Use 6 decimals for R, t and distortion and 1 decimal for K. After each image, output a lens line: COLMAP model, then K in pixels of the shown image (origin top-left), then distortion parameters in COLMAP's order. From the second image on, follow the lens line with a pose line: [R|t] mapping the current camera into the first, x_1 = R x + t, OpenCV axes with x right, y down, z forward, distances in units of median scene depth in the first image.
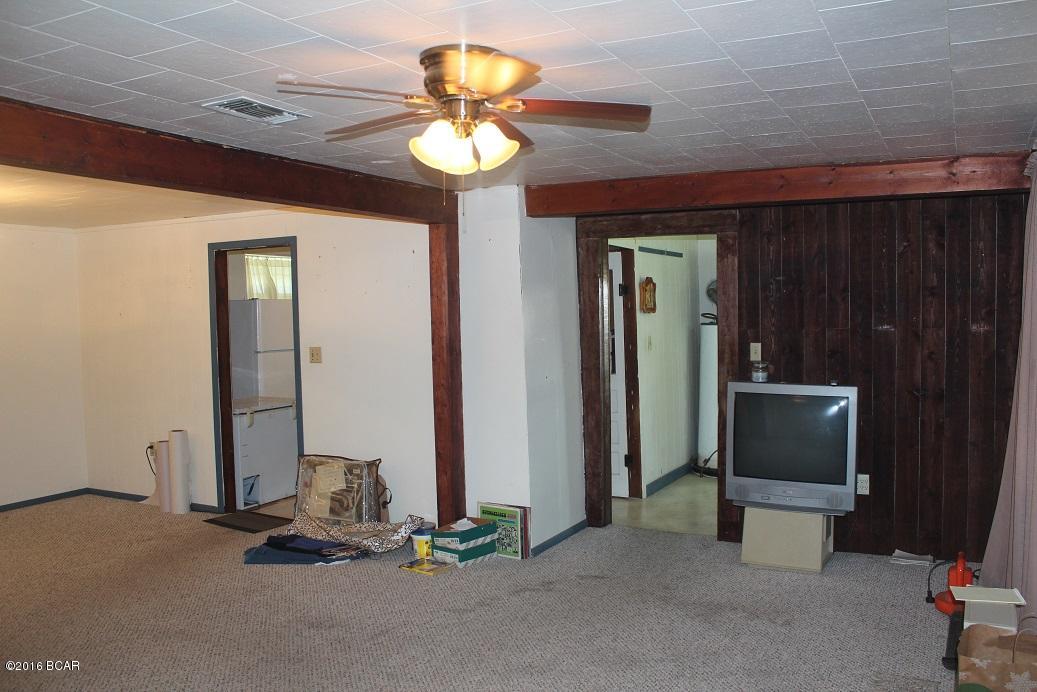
lens RADIAL K [[844.9, 0, 518.2], [0, 844.9, 345.7], [0, 0, 1]] dist [-0.101878, 0.049327]
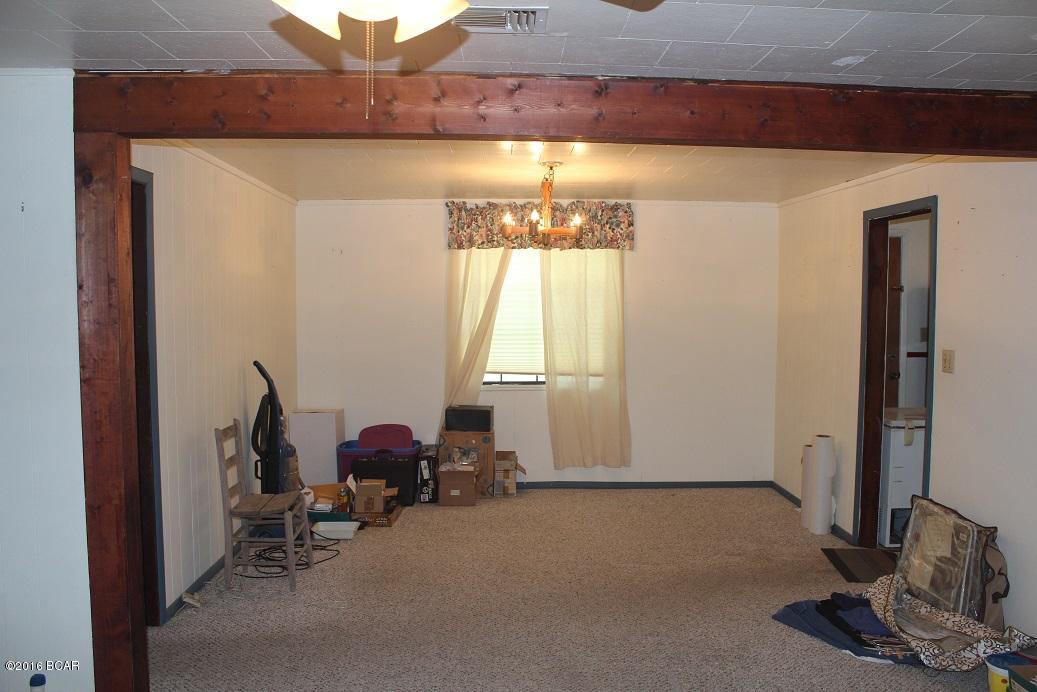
lens RADIAL K [[844.9, 0, 519.4], [0, 844.9, 348.3], [0, 0, 1]] dist [-0.101878, 0.049327]
pose [[0.504882, 0.073457, -0.860057, 0.182991], [-0.051525, 0.997160, 0.054920, -0.020457], [0.861649, 0.016586, 0.507233, 0.345385]]
